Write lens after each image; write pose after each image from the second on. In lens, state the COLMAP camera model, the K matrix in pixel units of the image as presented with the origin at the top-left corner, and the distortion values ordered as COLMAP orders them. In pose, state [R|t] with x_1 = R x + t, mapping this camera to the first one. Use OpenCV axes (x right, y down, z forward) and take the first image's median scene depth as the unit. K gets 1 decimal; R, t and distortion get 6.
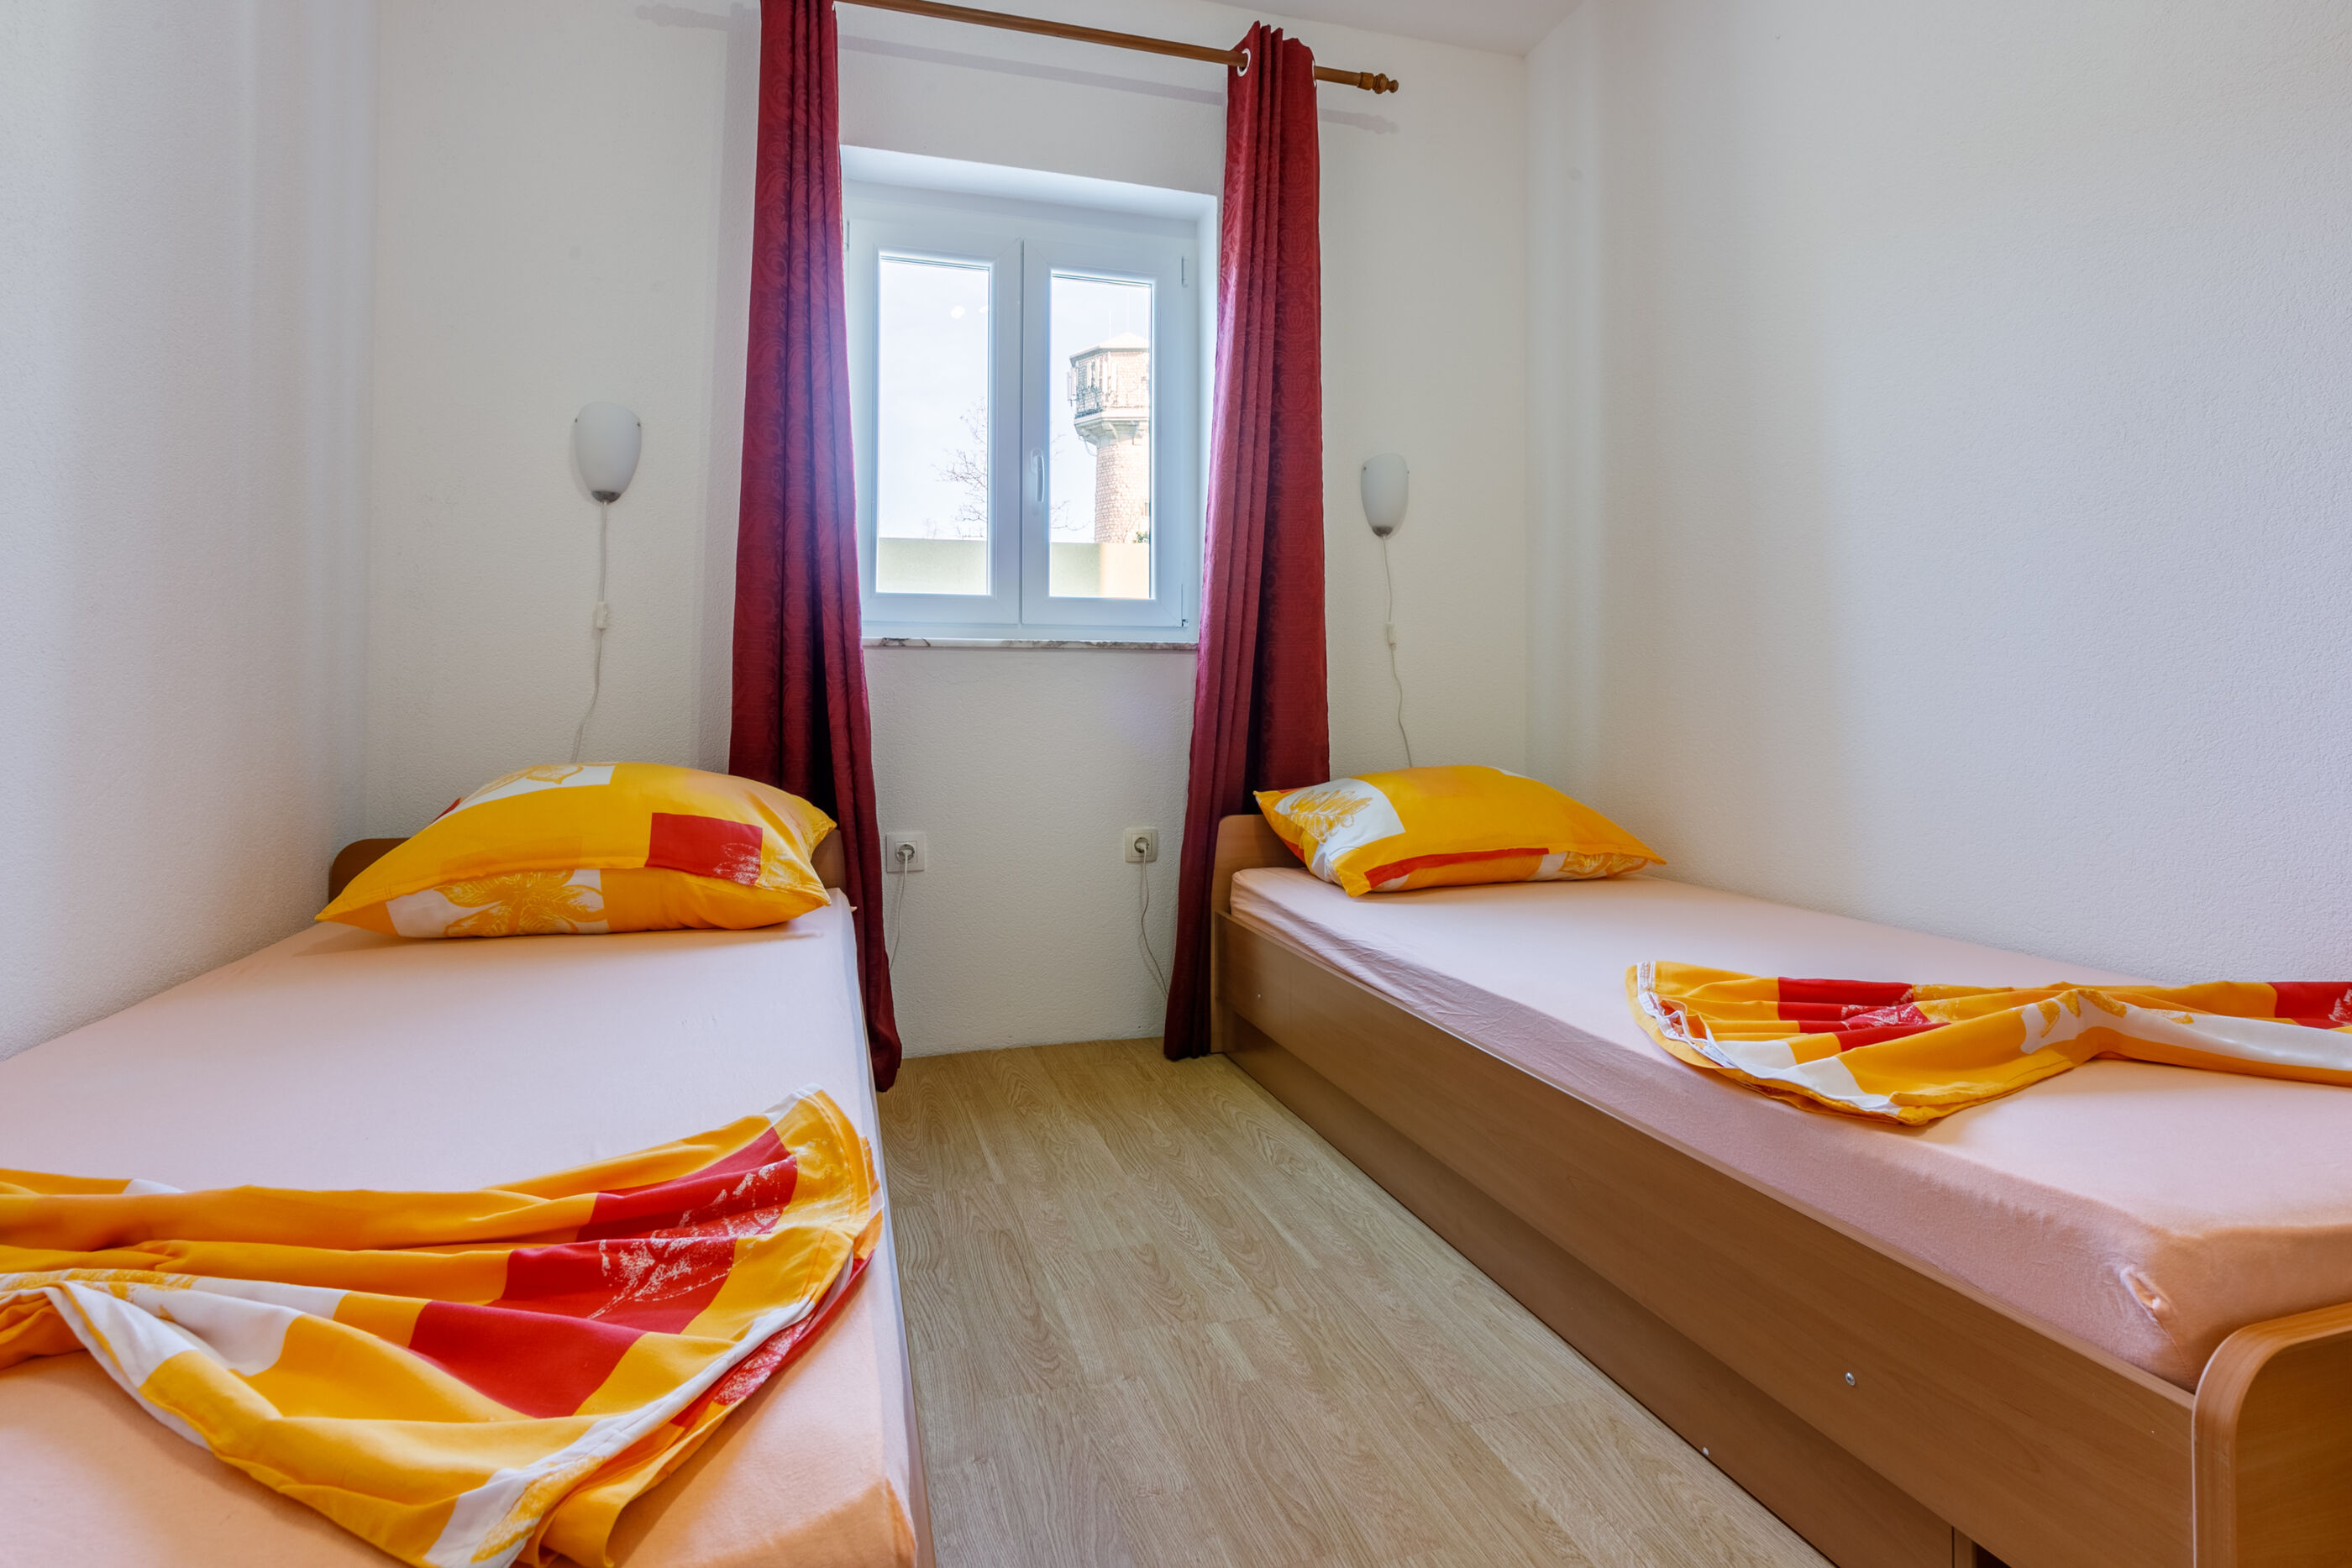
lens RADIAL K [[1162.7, 0, 1186.0], [0, 1162.7, 669.9], [0, 0, 1]] dist [0.001156, -0.003017]
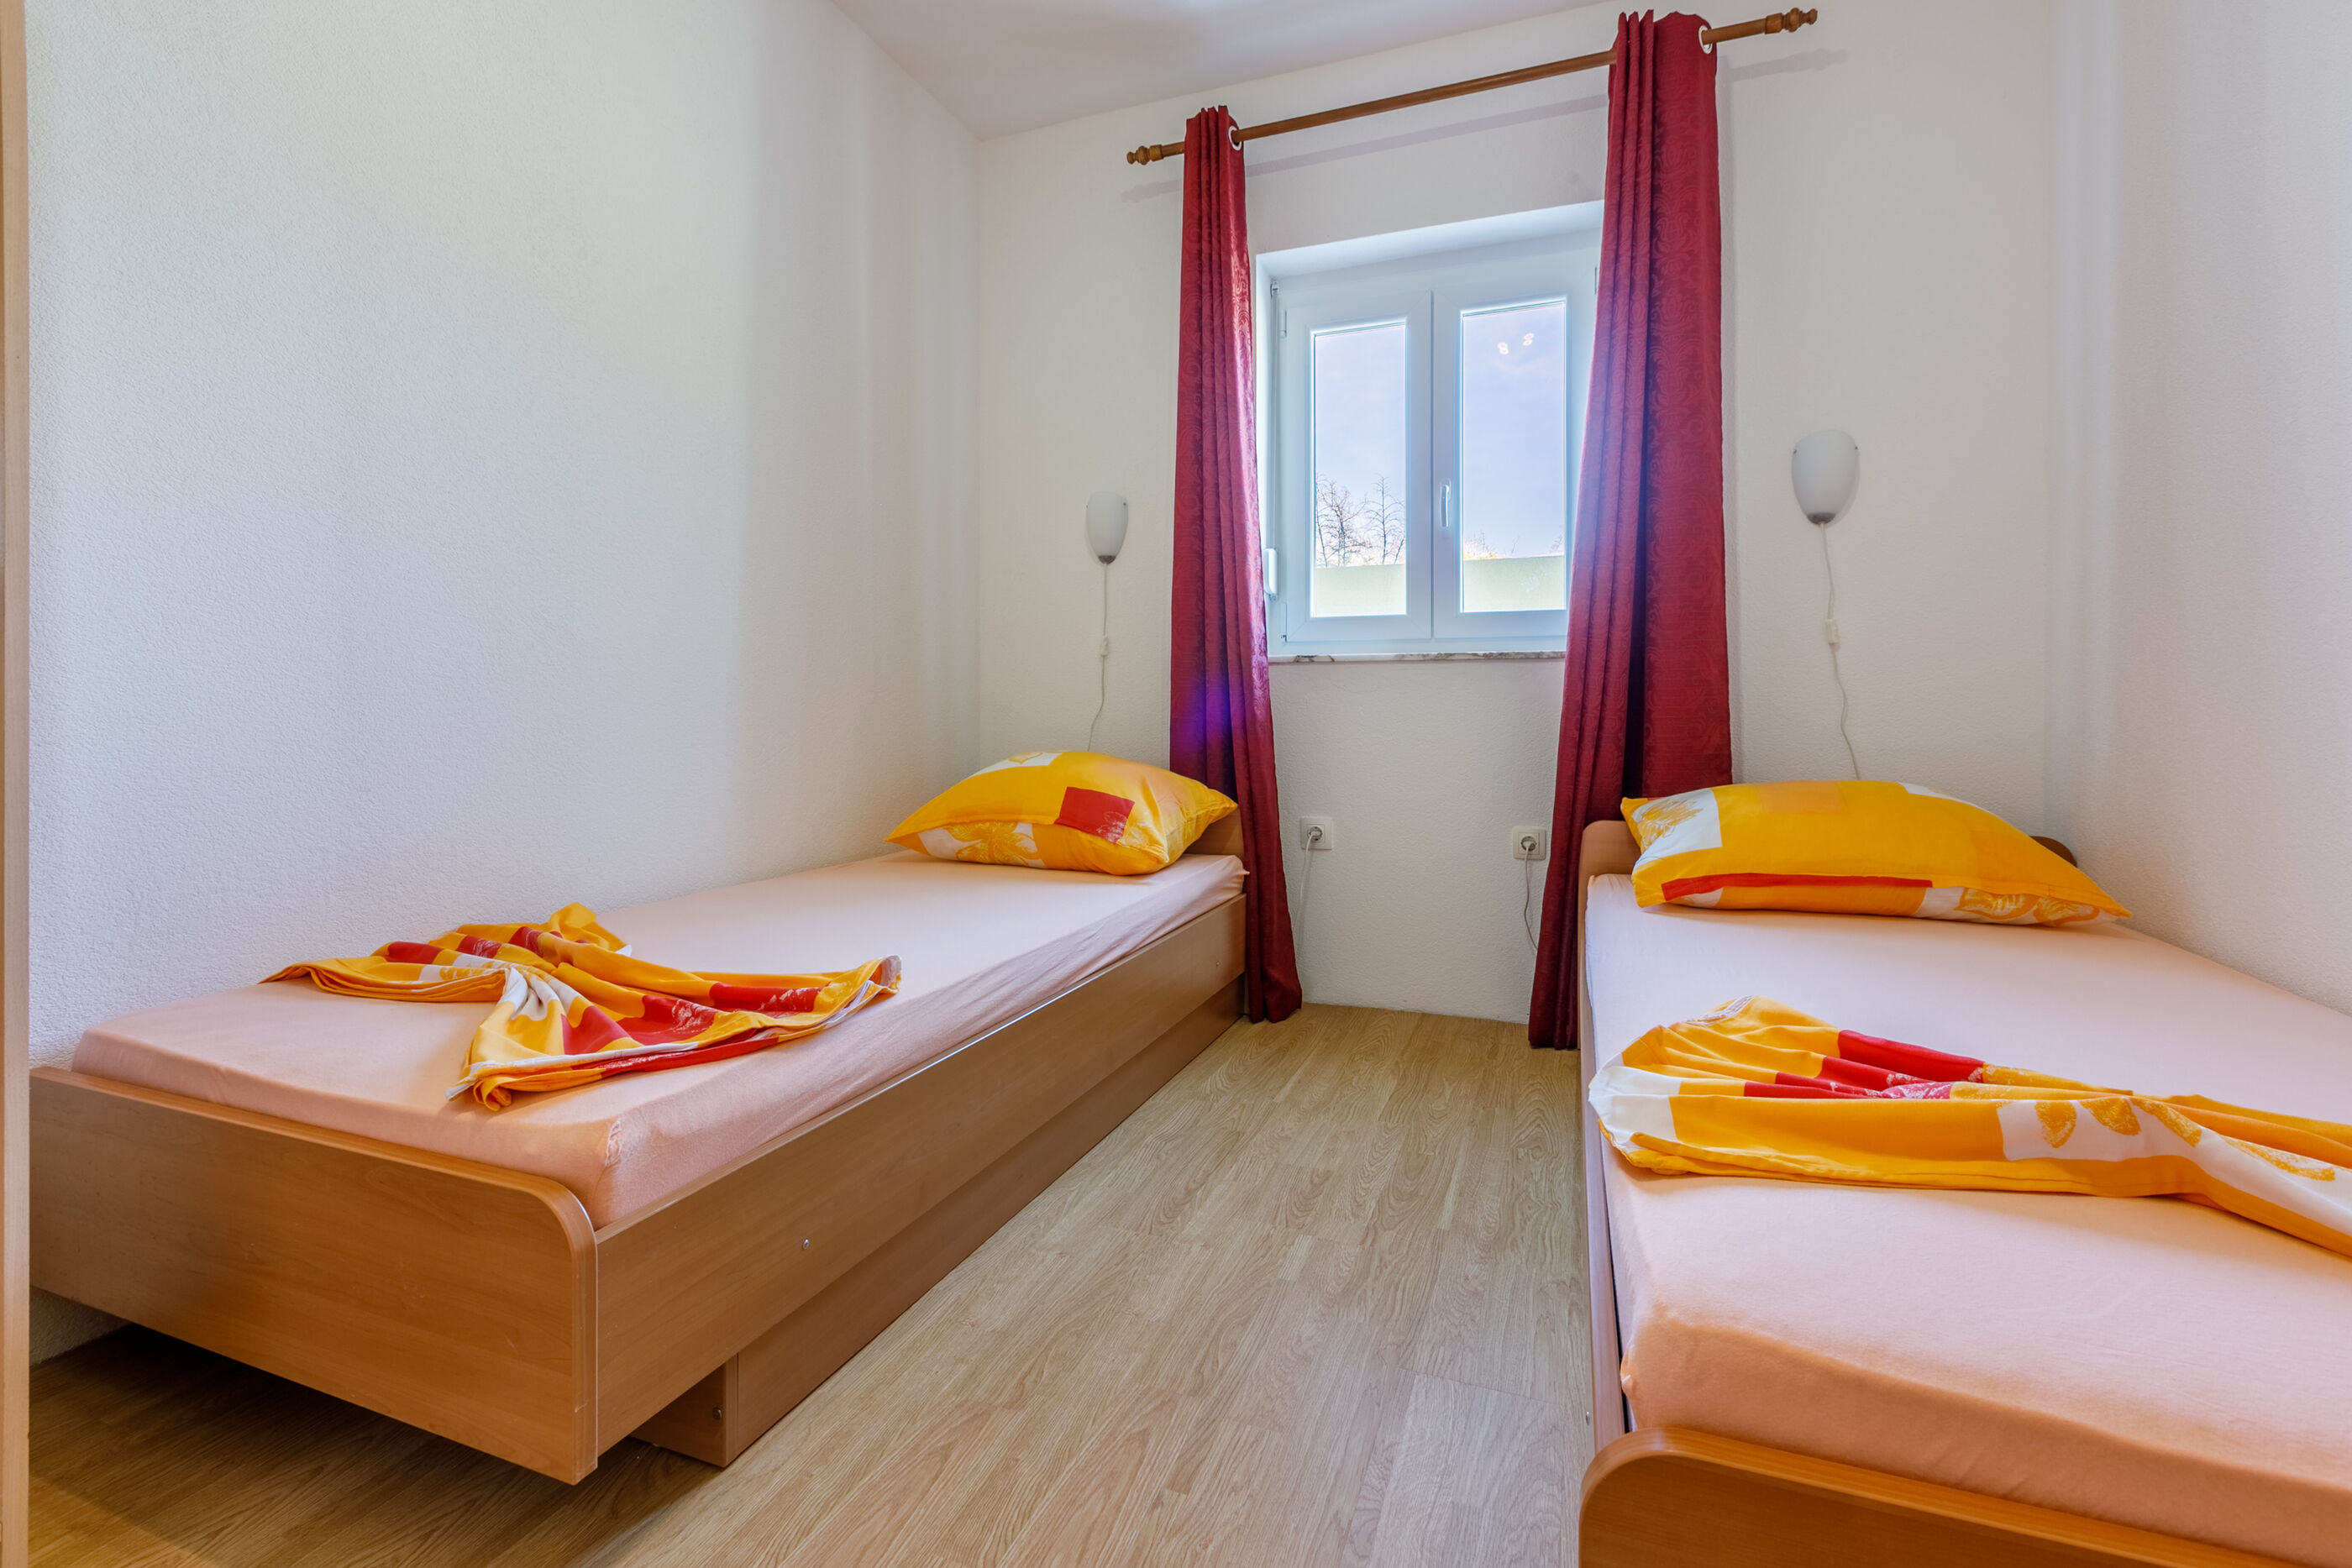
lens RADIAL K [[1071.9, 0, 1182.3], [0, 1071.9, 708.1], [0, 0, 1]] dist [0.000624, -0.001198]
pose [[0.786386, -0.000389, -0.617735, 0.452540], [0.017502, 0.999612, 0.021650, 0.001354], [0.617487, -0.027837, 0.786088, 0.062892]]
